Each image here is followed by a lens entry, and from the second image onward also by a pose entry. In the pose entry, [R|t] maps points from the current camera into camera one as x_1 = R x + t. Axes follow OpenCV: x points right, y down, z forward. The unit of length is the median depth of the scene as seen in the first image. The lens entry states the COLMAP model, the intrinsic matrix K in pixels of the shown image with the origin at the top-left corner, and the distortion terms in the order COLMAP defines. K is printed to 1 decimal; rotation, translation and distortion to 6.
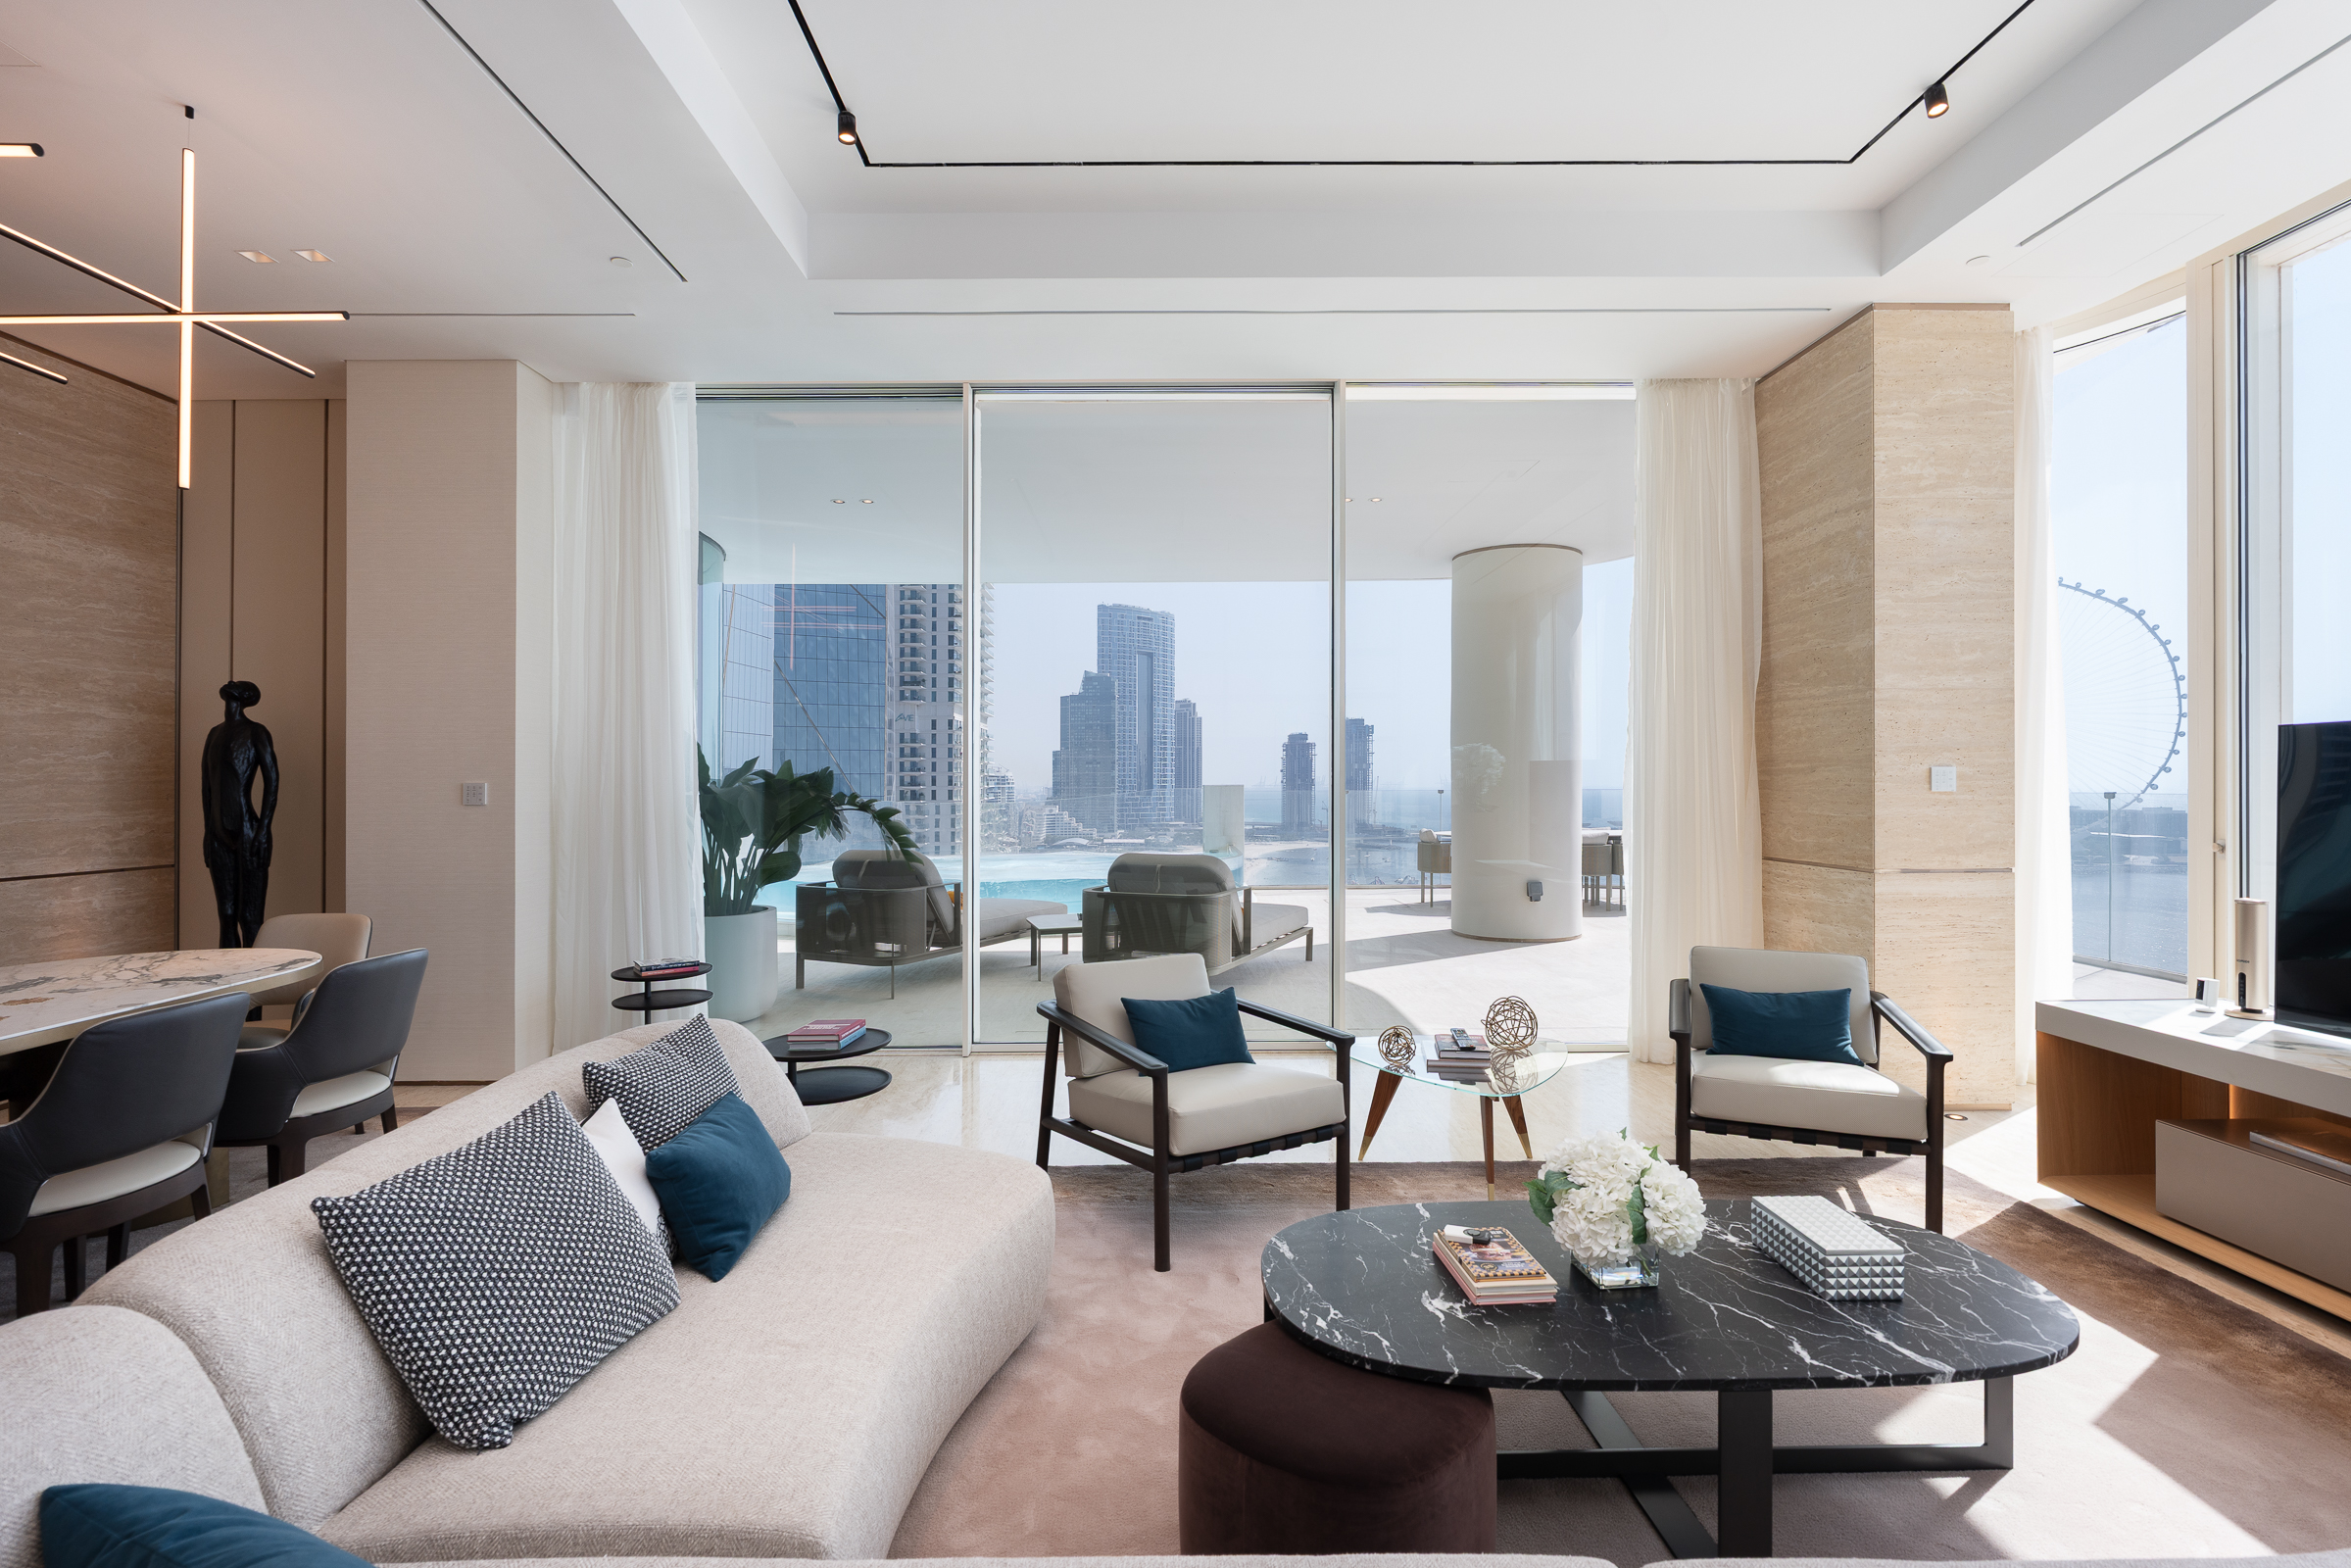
lens RADIAL K [[1075.6, 0, 1164.1], [0, 1075.6, 779.1], [0, 0, 1]] dist [-0.006340, 0.002397]
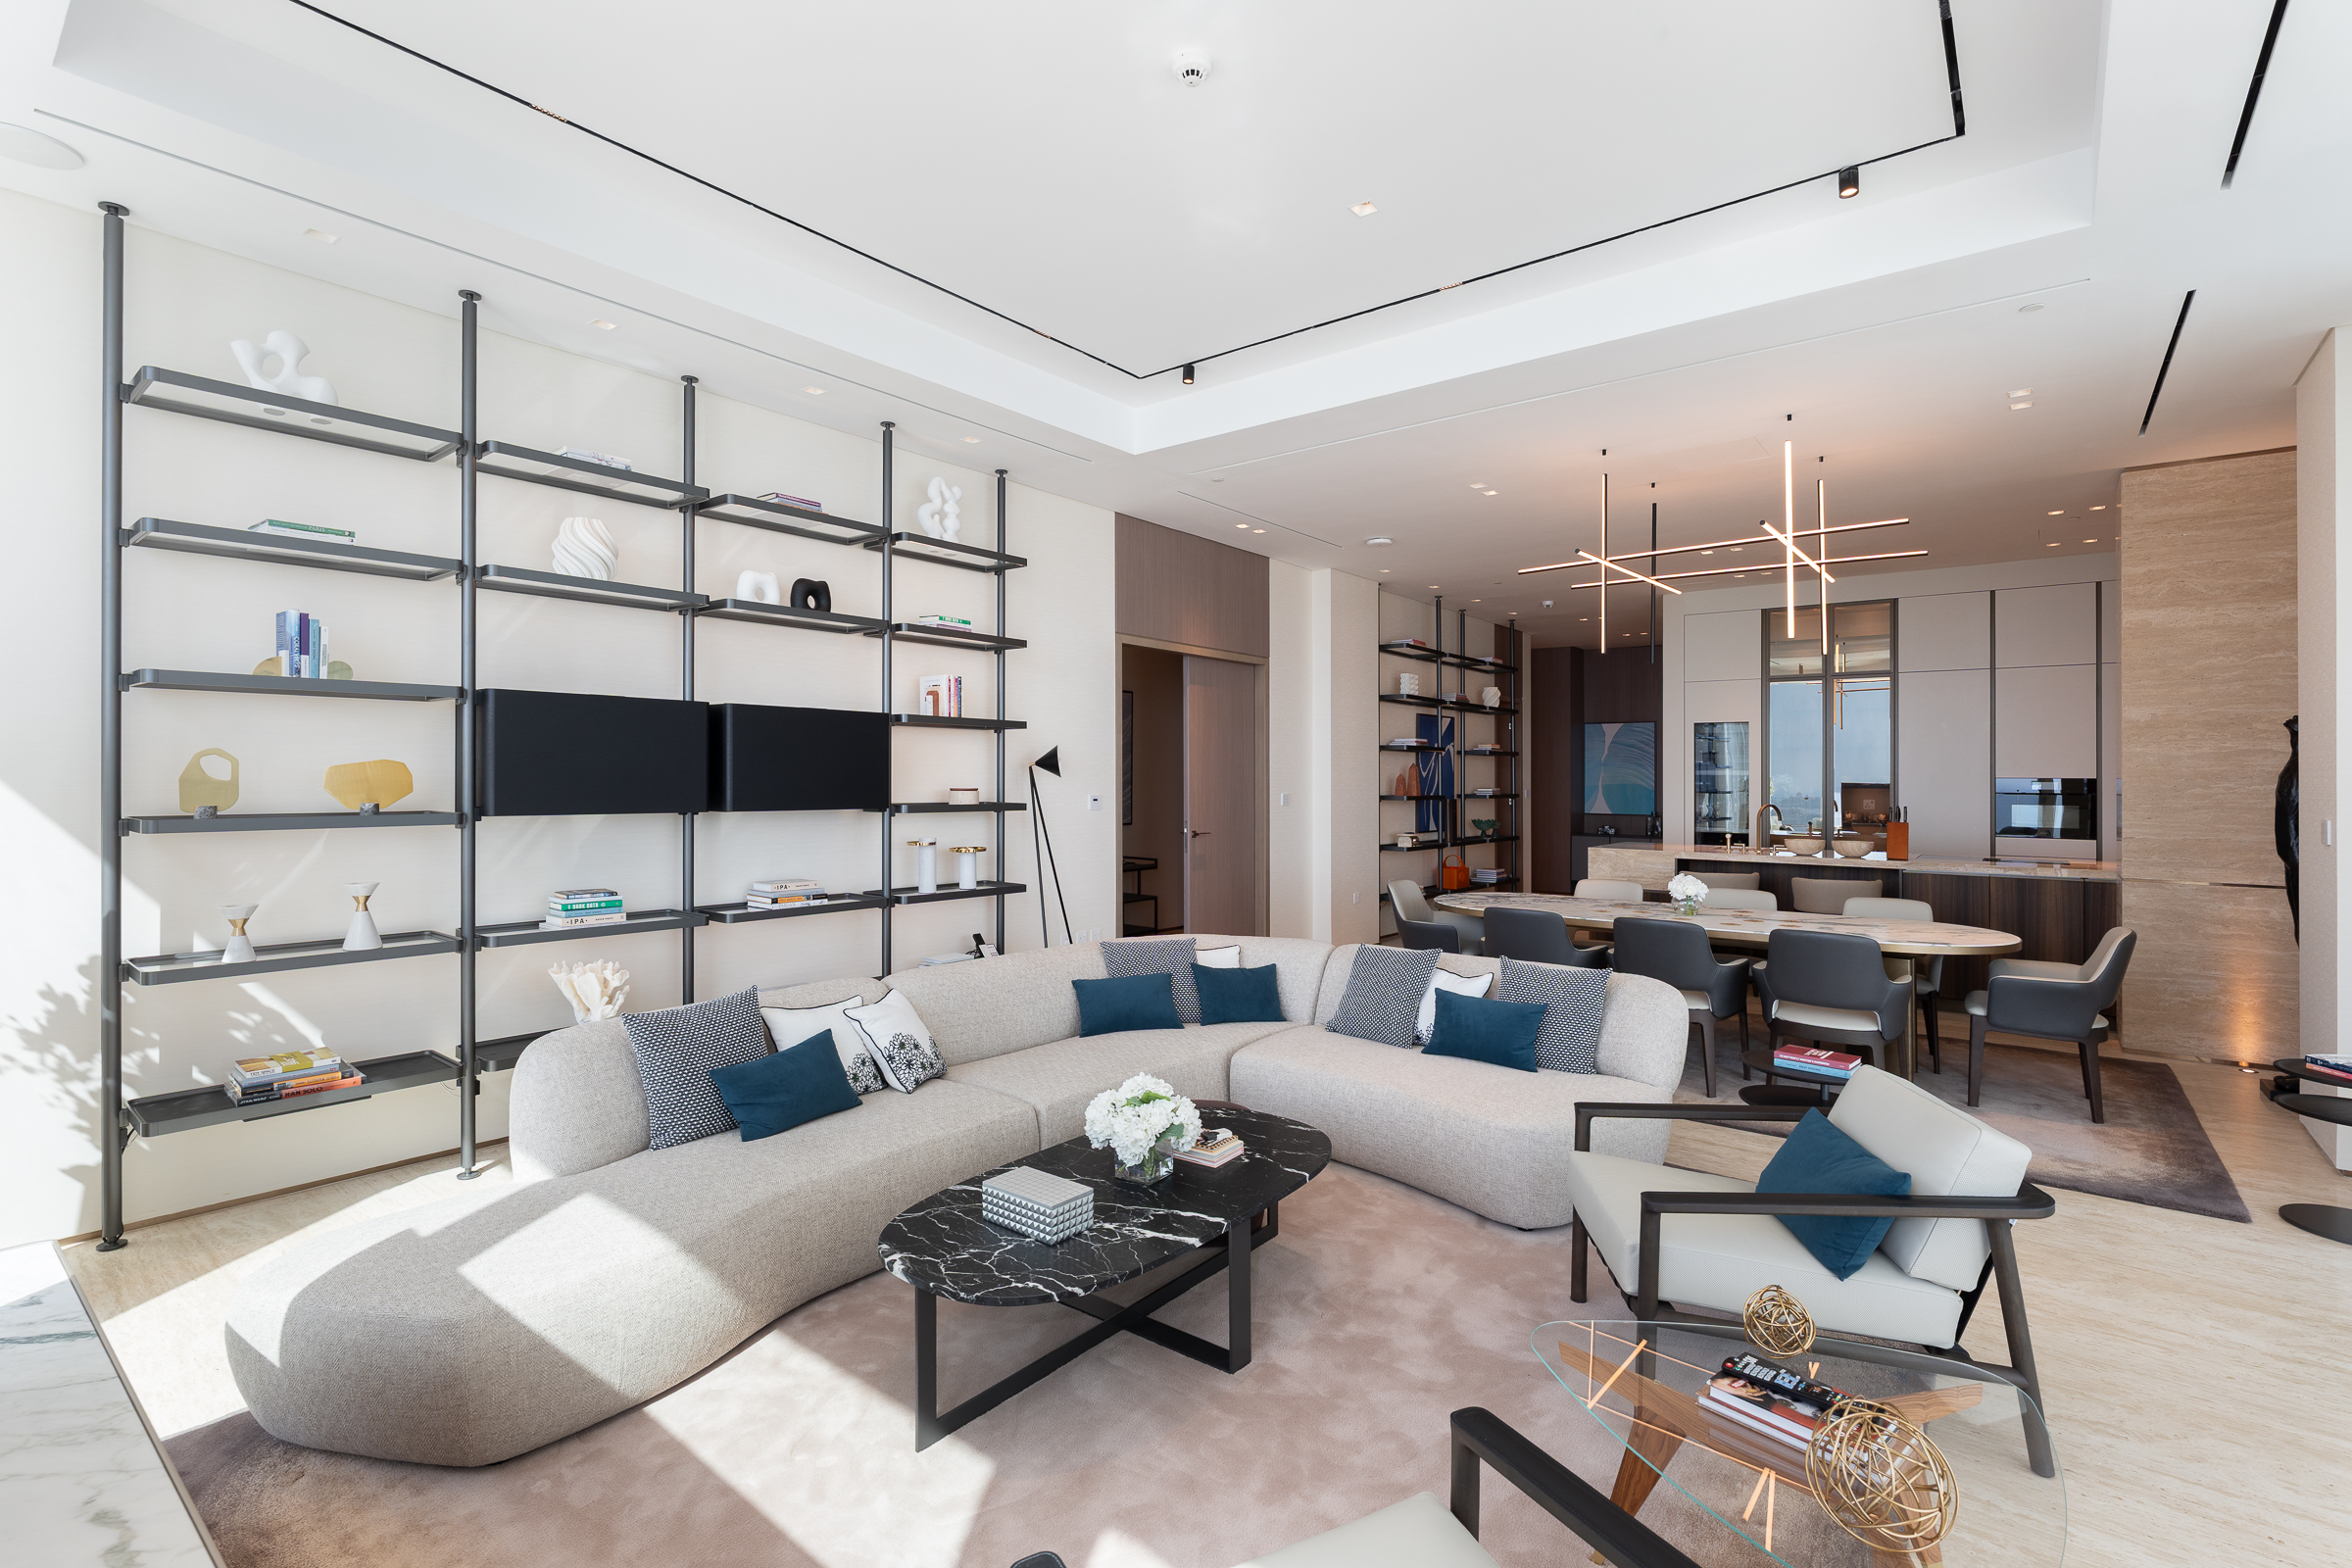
lens RADIAL K [[1076.1, 0, 1178.2], [0, 1076.1, 783.3], [0, 0, 1]] dist [-0.006340, 0.002397]
pose [[-0.632715, 0.006622, -0.774357, 0.642274], [0.000014, 0.999964, 0.008540, -0.034632], [0.774385, 0.005392, -0.632692, 0.825343]]
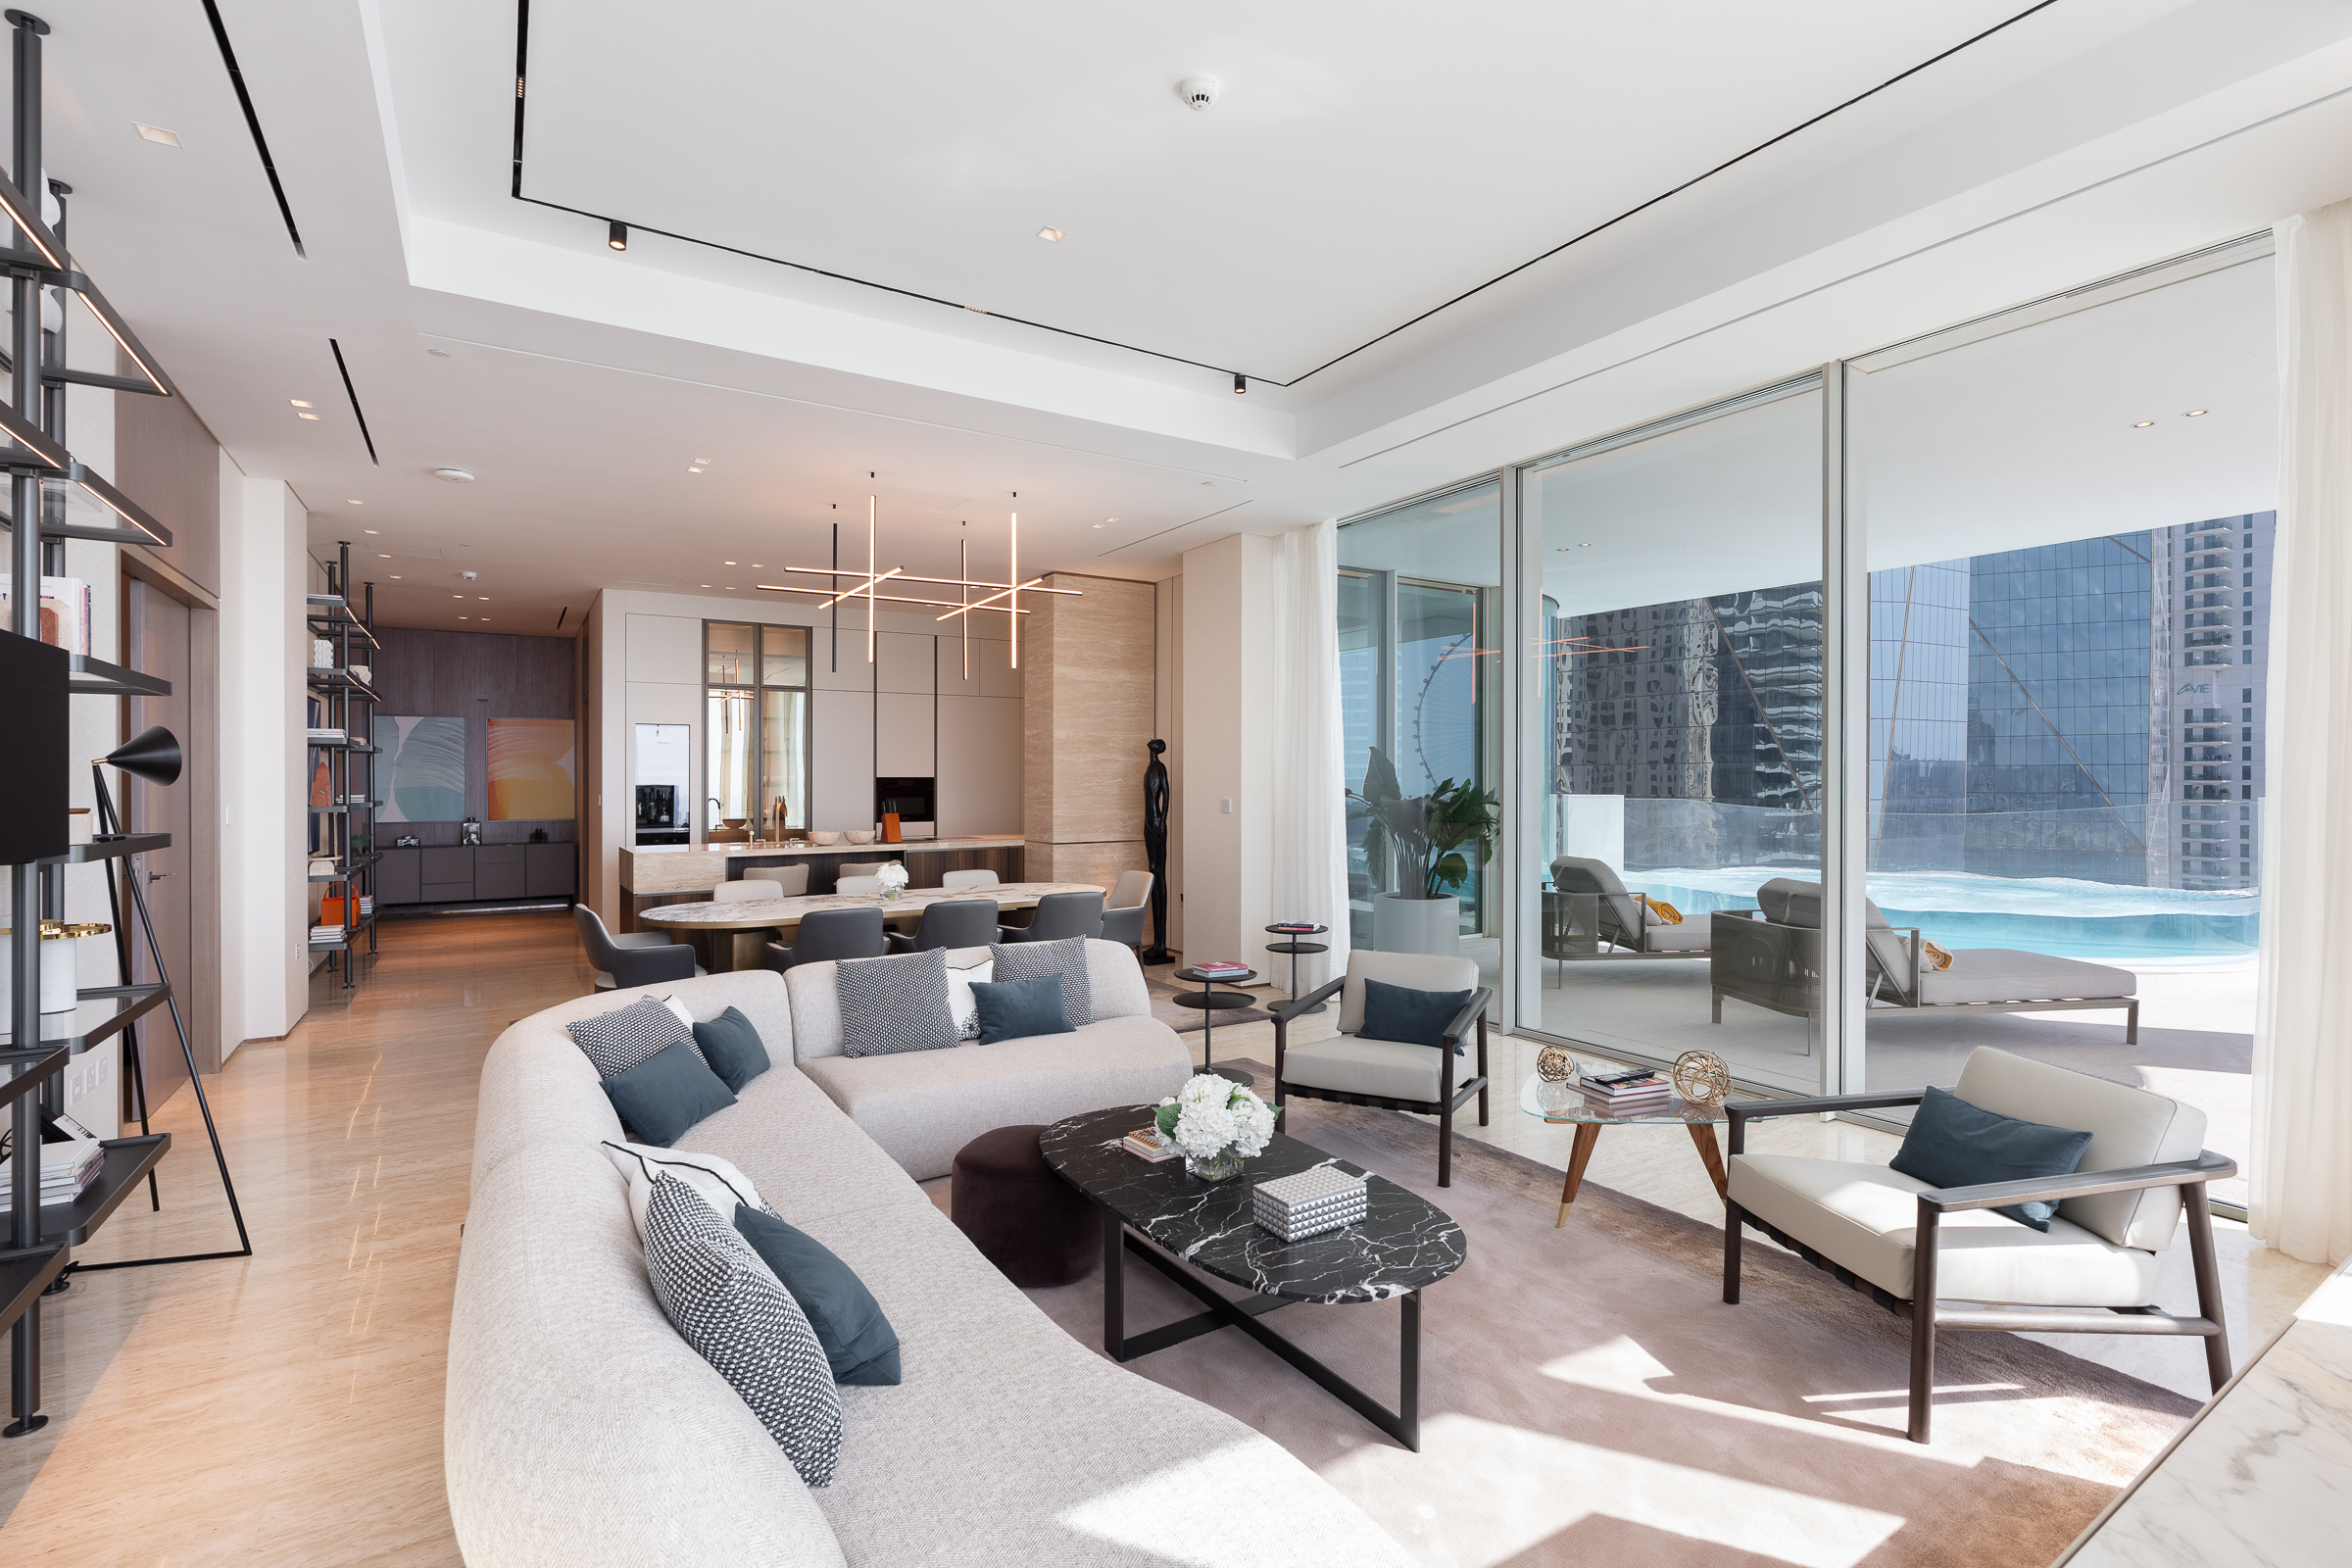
lens RADIAL K [[1076.1, 0, 1181.0], [0, 1076.1, 778.7], [0, 0, 1]] dist [-0.006340, 0.002397]
pose [[0.533269, 0.003026, -0.845940, 0.694735], [0.003298, 0.999979, 0.005656, -0.036207], [0.845939, -0.005805, 0.533247, 0.076904]]
